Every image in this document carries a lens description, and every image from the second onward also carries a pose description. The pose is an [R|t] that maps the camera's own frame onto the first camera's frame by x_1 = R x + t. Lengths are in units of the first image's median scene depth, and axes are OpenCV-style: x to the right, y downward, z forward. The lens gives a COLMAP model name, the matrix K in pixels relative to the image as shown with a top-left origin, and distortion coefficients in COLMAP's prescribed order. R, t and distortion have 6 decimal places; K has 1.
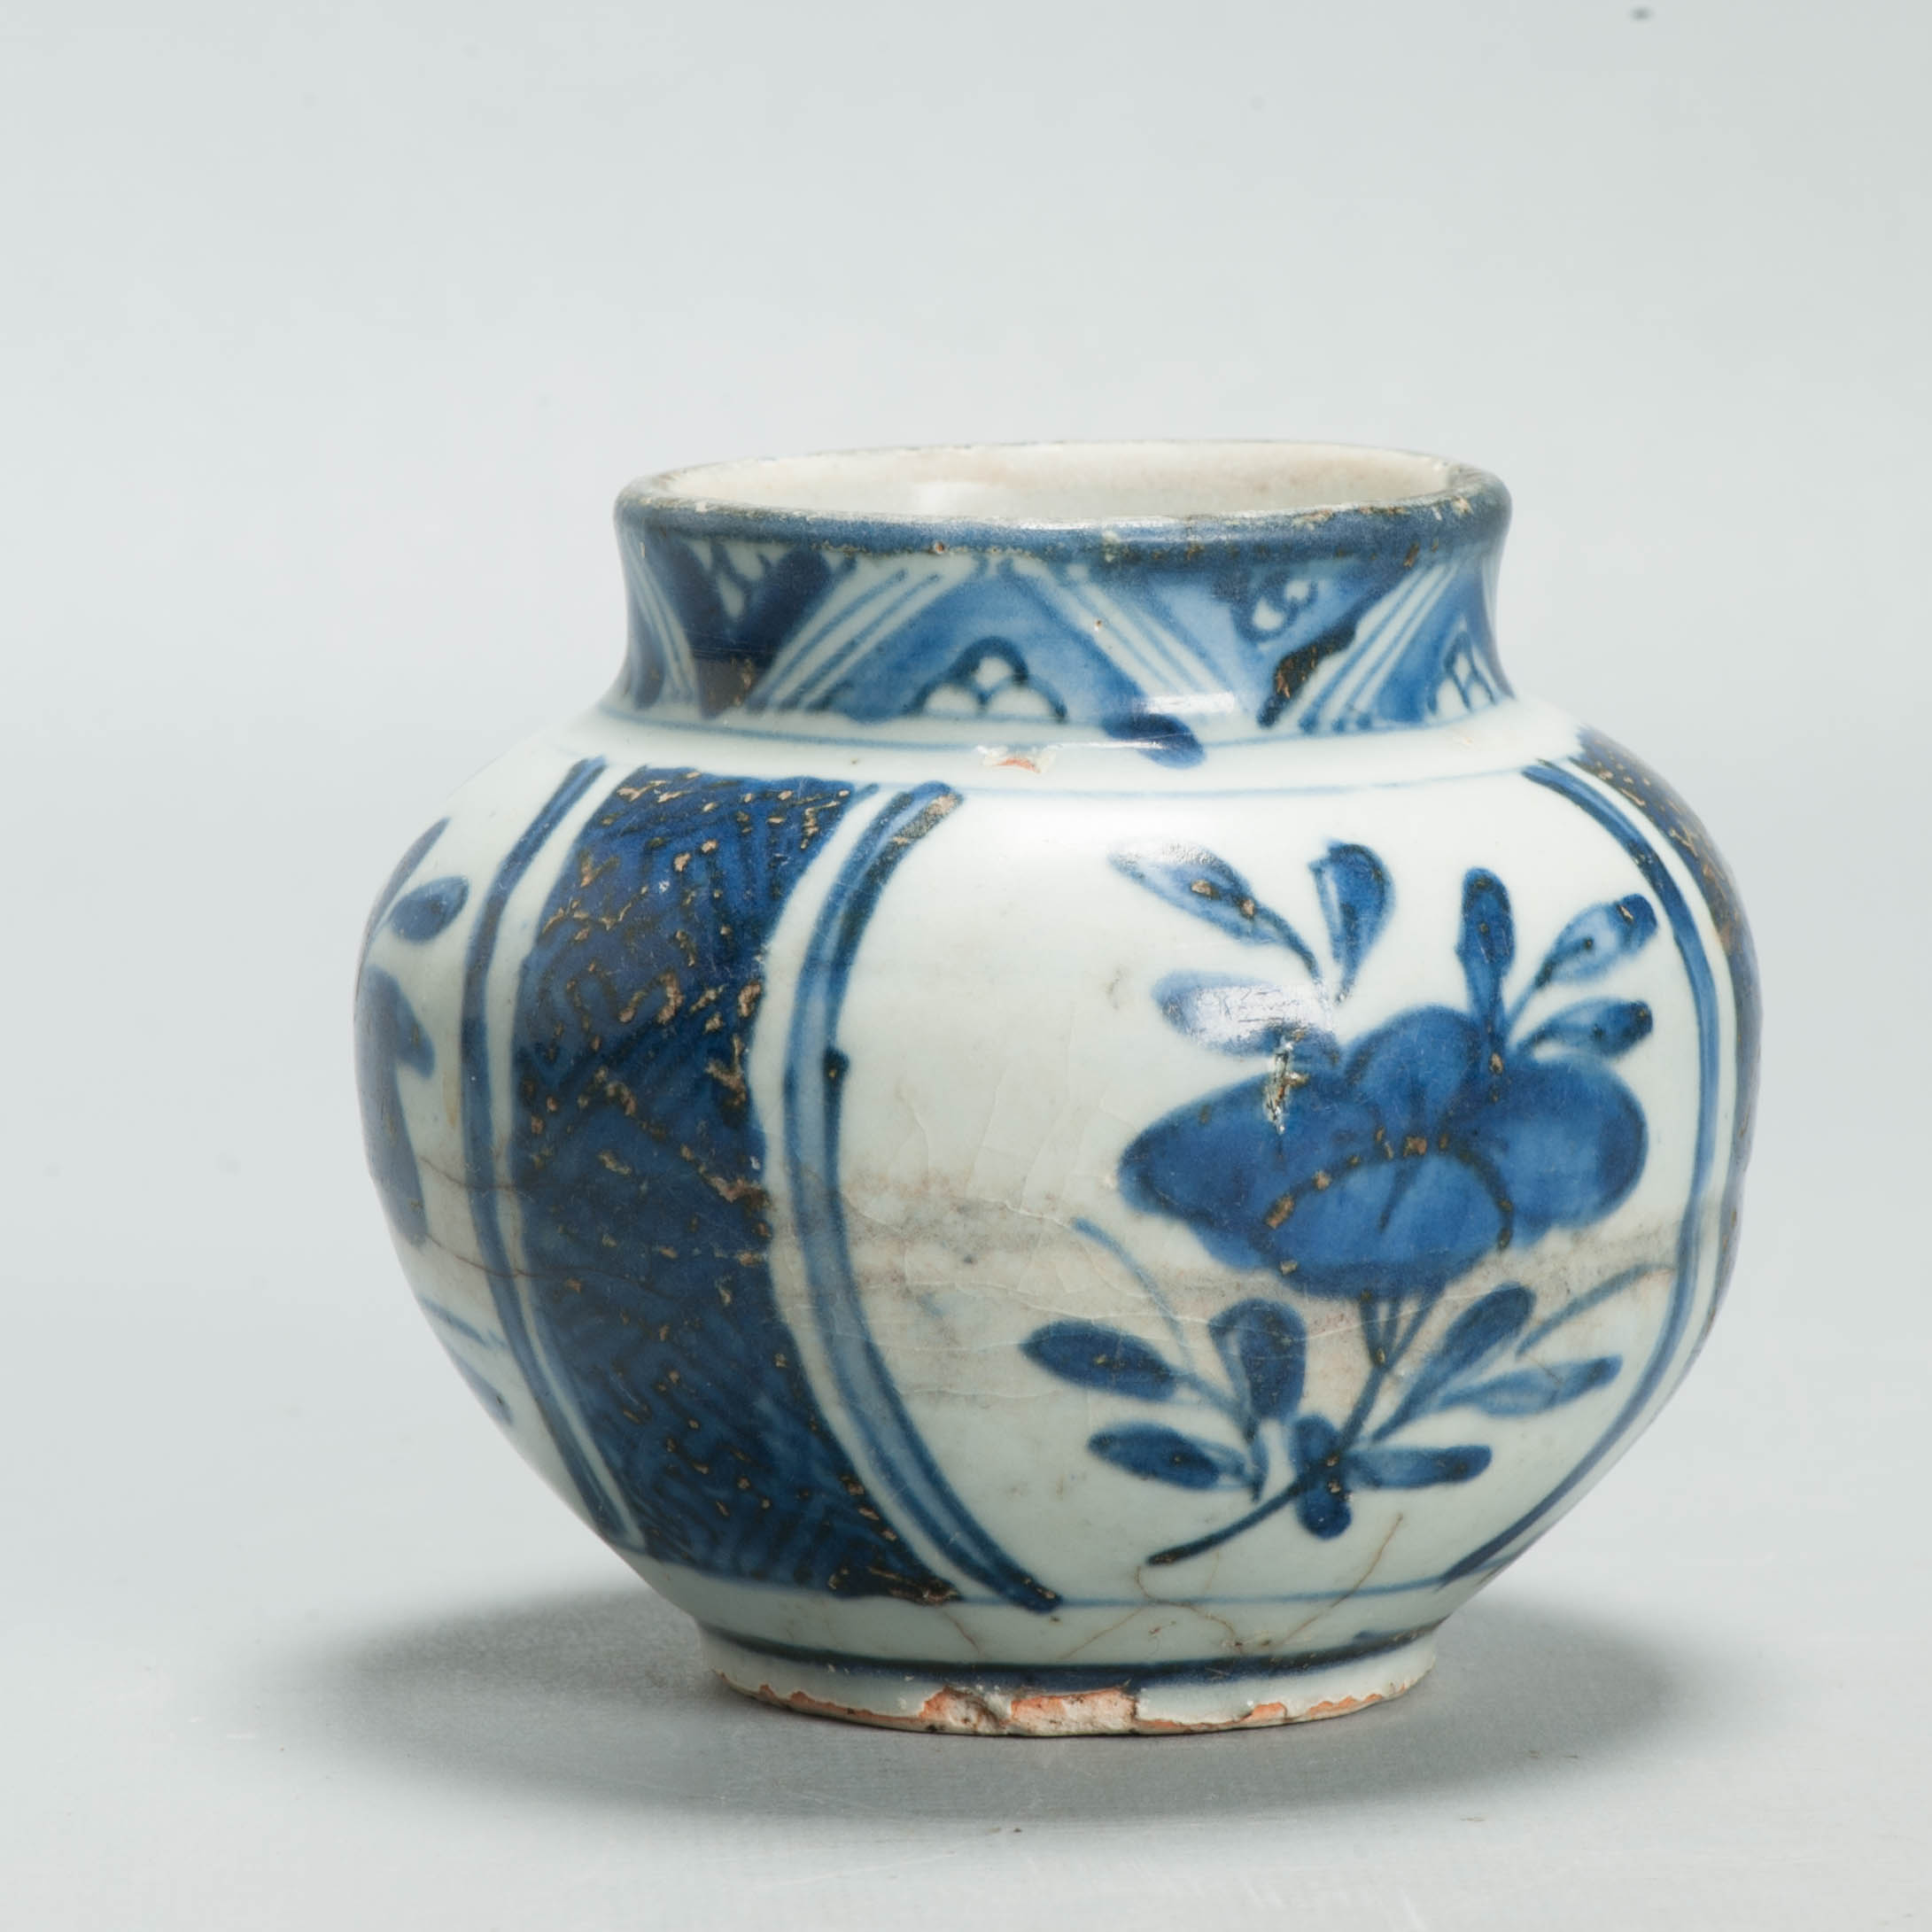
lens RADIAL K [[12701.8, 0, 966.0], [0, 12701.8, 966.0], [0, 0, 1]] dist [-0.099354, 45.951888]
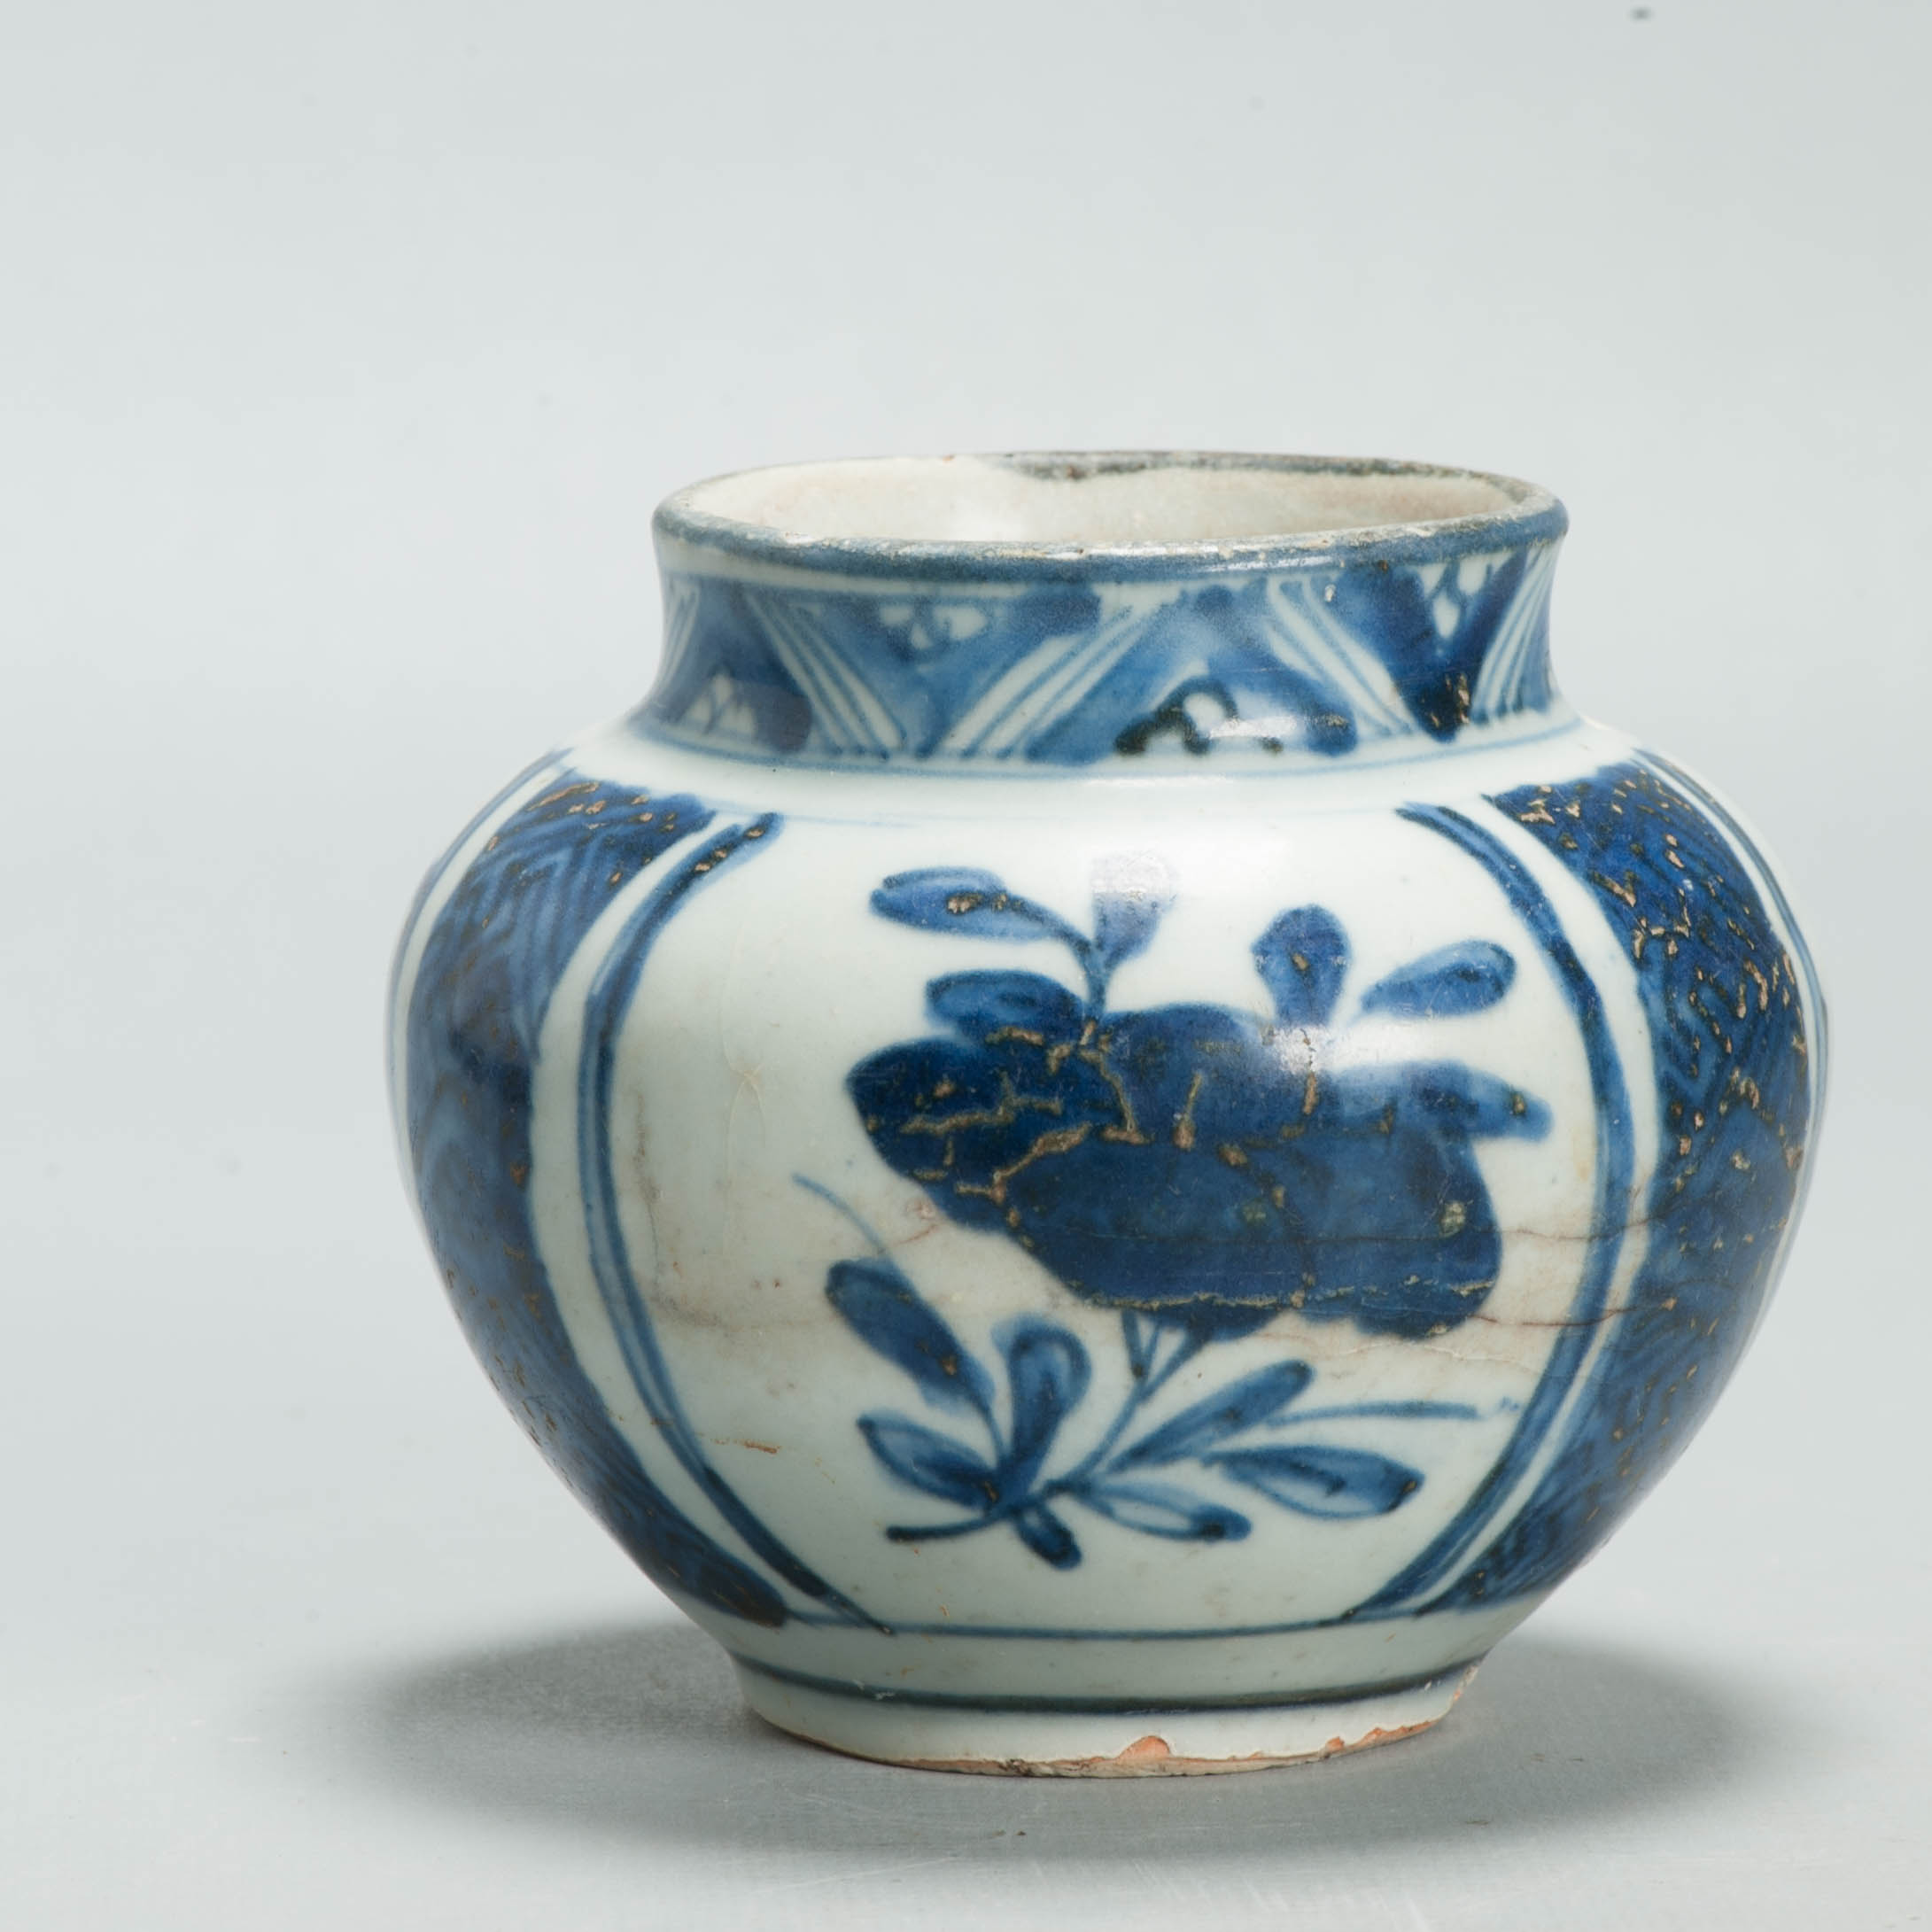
lens RADIAL K [[12701.8, 0, 966.0], [0, 12701.8, 966.0], [0, 0, 1]] dist [-0.099354, 45.951888]
pose [[-0.088446, -0.136042, 0.986747, -1.003065], [0.139116, 0.979233, 0.147476, -0.154857], [-0.986318, 0.150316, -0.067684, 1.121358]]
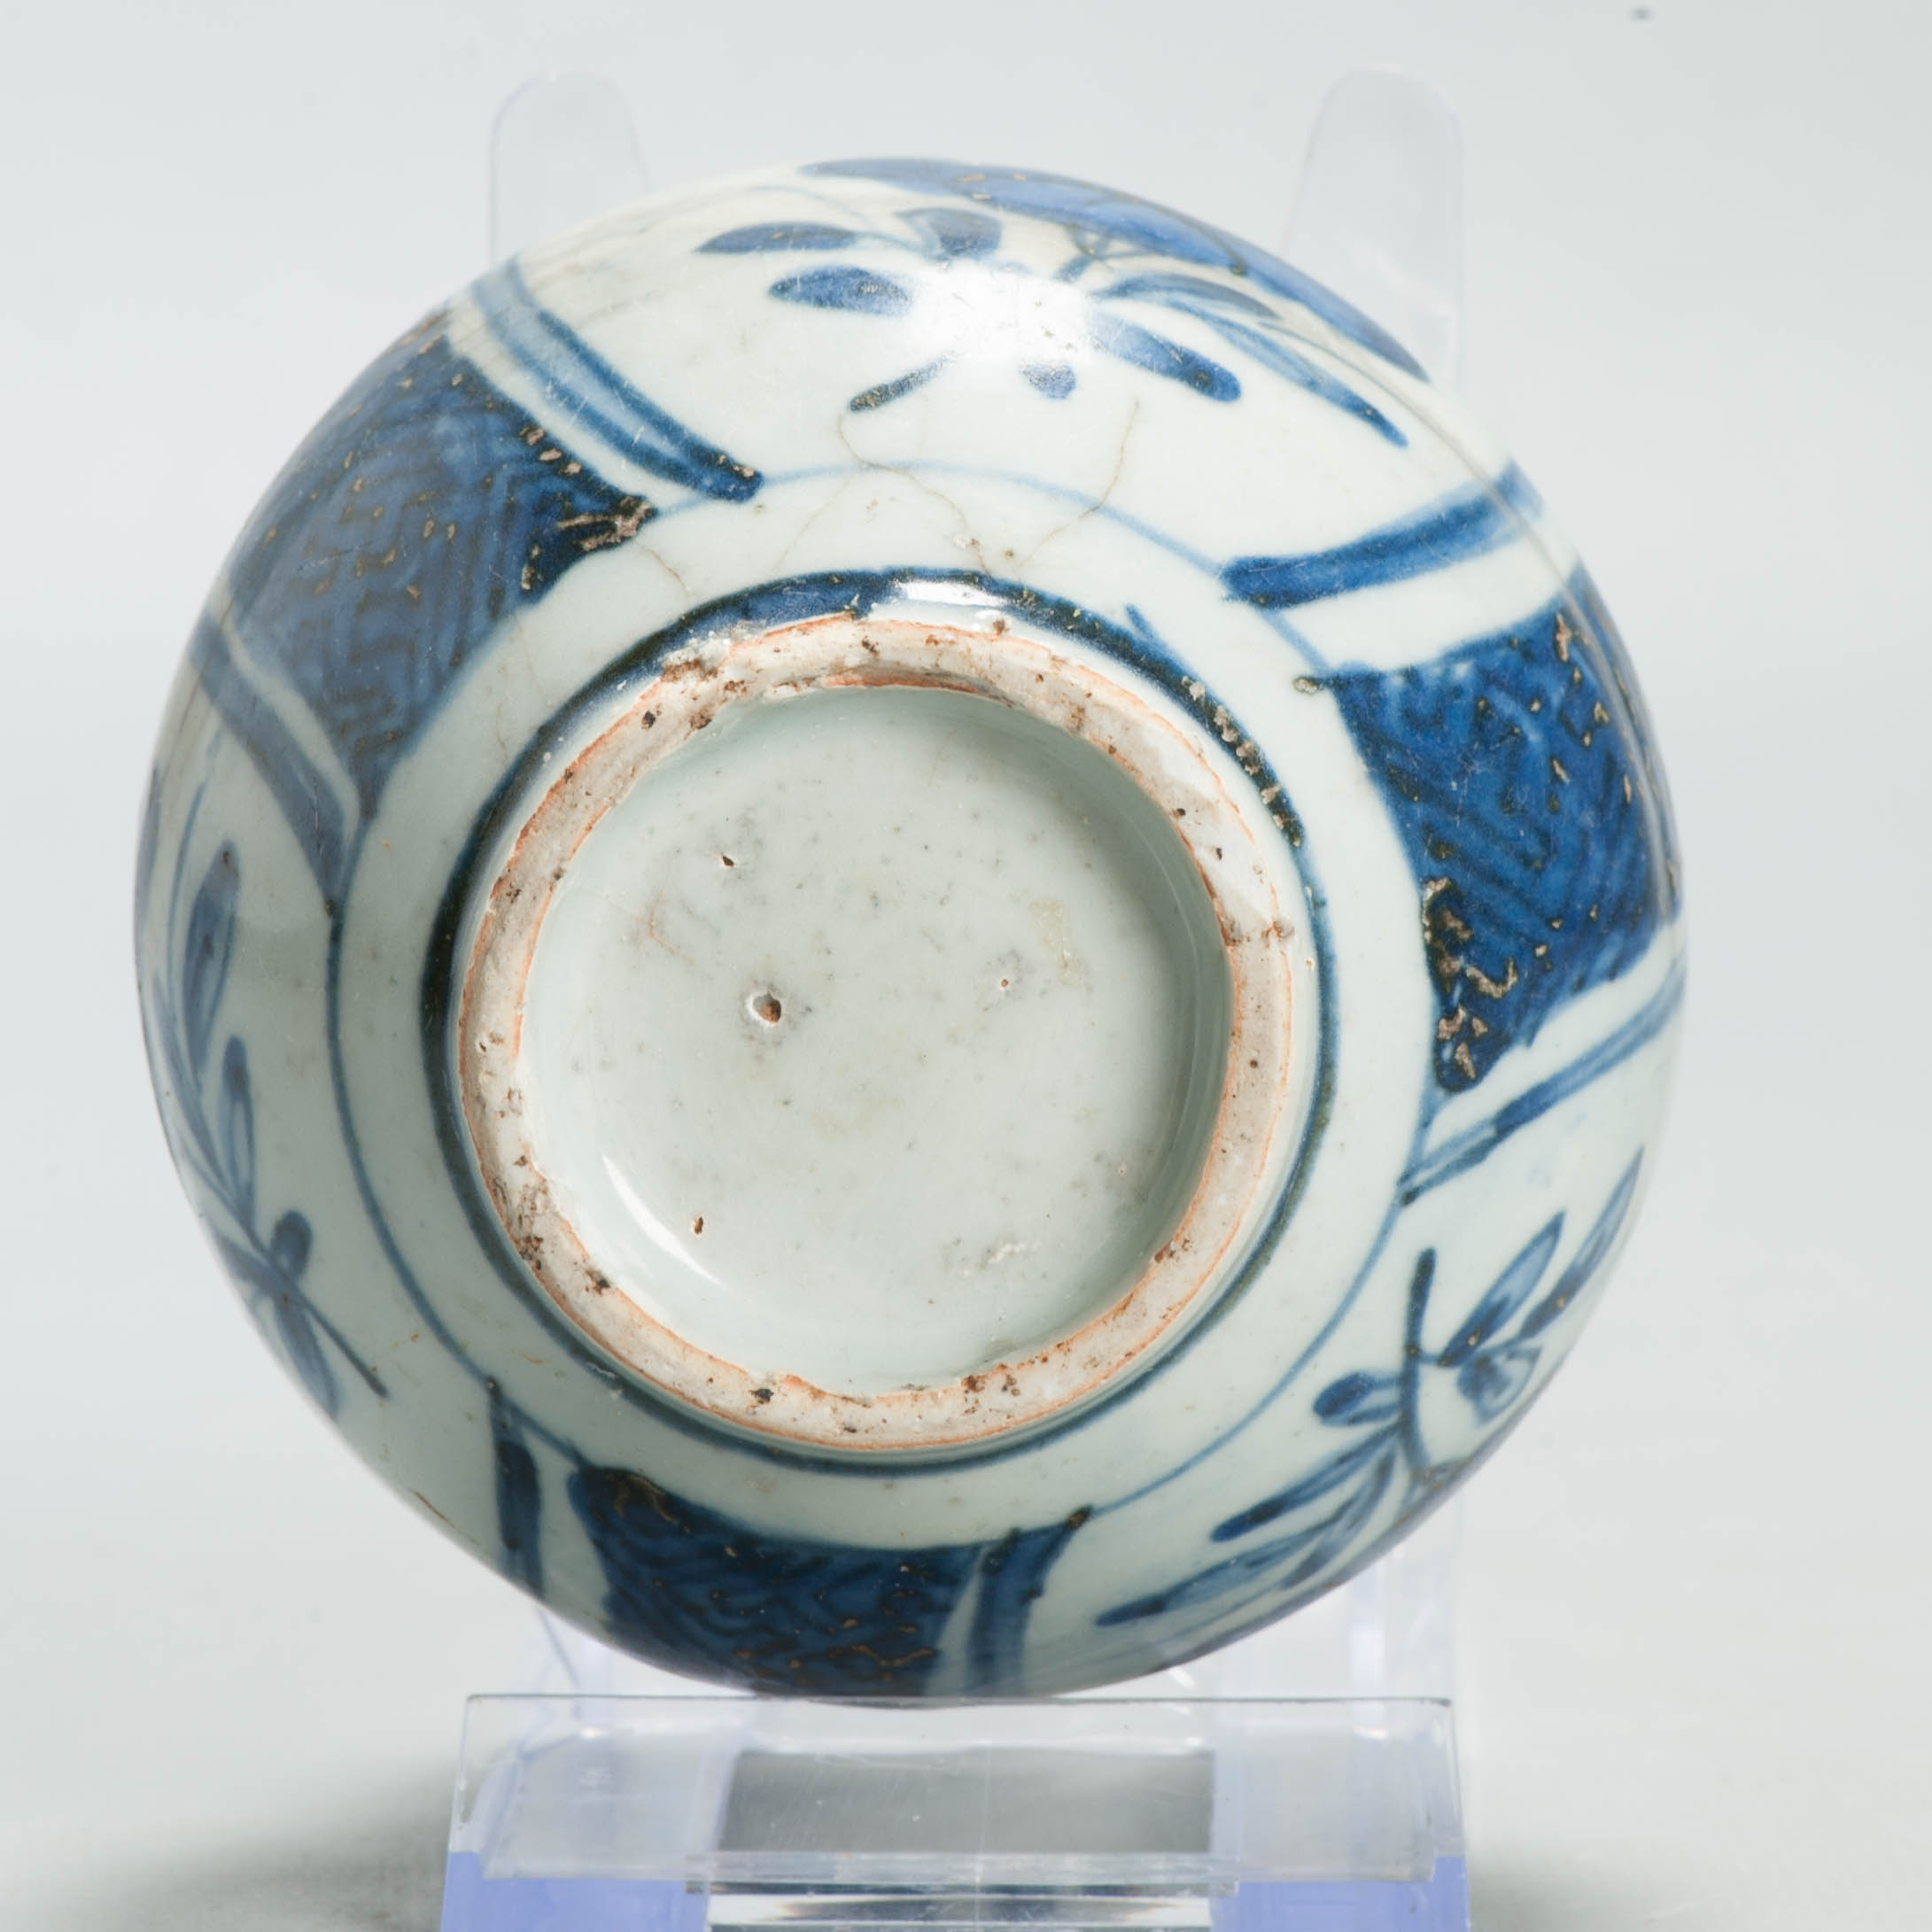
lens RADIAL K [[12701.8, 0, 966.0], [0, 12701.8, 966.0], [0, 0, 1]] dist [-0.099354, 45.951888]
pose [[0.976588, -0.200499, -0.077951, 0.085292], [-0.078080, 0.007276, -0.996921, 0.951256], [0.200448, 0.979667, -0.008549, 1.052915]]
